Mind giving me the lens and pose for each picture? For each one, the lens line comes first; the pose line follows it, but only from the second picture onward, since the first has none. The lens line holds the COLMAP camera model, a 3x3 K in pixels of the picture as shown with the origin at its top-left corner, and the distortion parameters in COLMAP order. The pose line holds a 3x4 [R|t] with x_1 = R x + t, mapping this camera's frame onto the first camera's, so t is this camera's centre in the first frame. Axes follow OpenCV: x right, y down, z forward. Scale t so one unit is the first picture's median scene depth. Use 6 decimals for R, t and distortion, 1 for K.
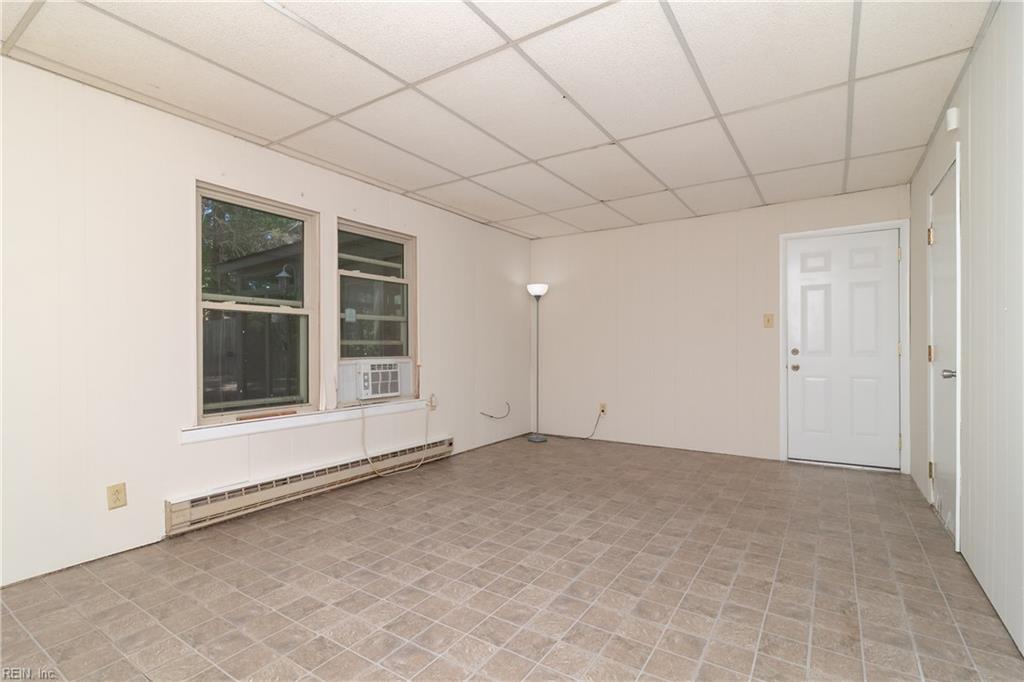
lens RADIAL K [[477.7, 0, 509.7], [0, 477.7, 344.3], [0, 0, 1]] dist [-0.002497, 0.000361]
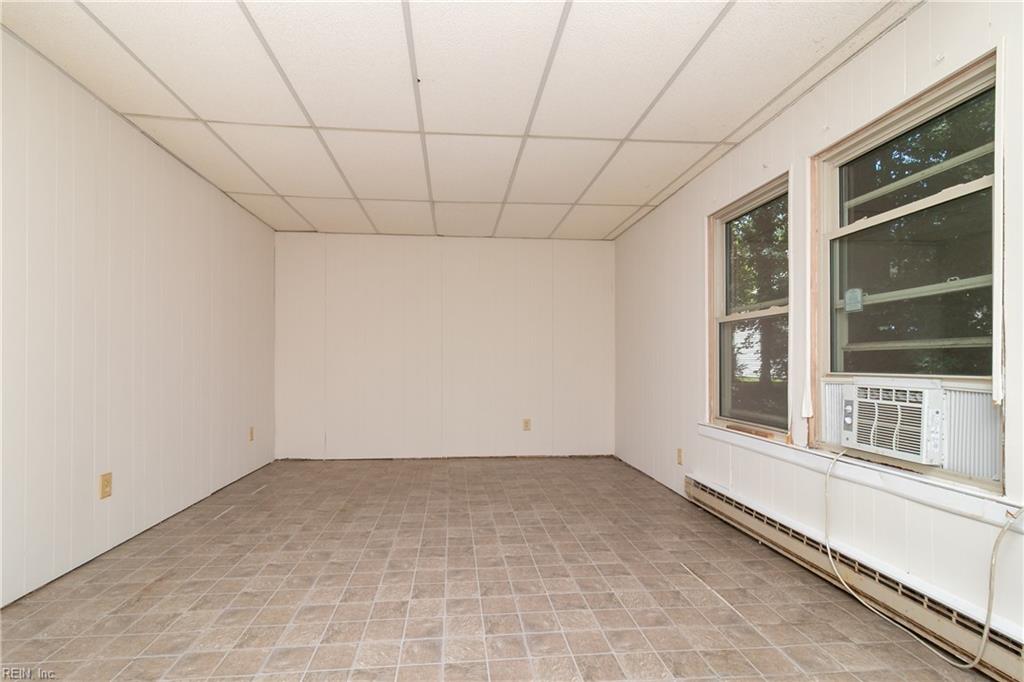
lens RADIAL K [[477.7, 0, 490.5], [0, 477.7, 366.5], [0, 0, 1]] dist [-0.002497, 0.000361]
pose [[-0.786941, 0.004219, -0.617014, 0.372886], [0.002307, 0.999990, 0.003894, 0.016846], [0.617024, 0.001641, -0.786943, 1.181806]]
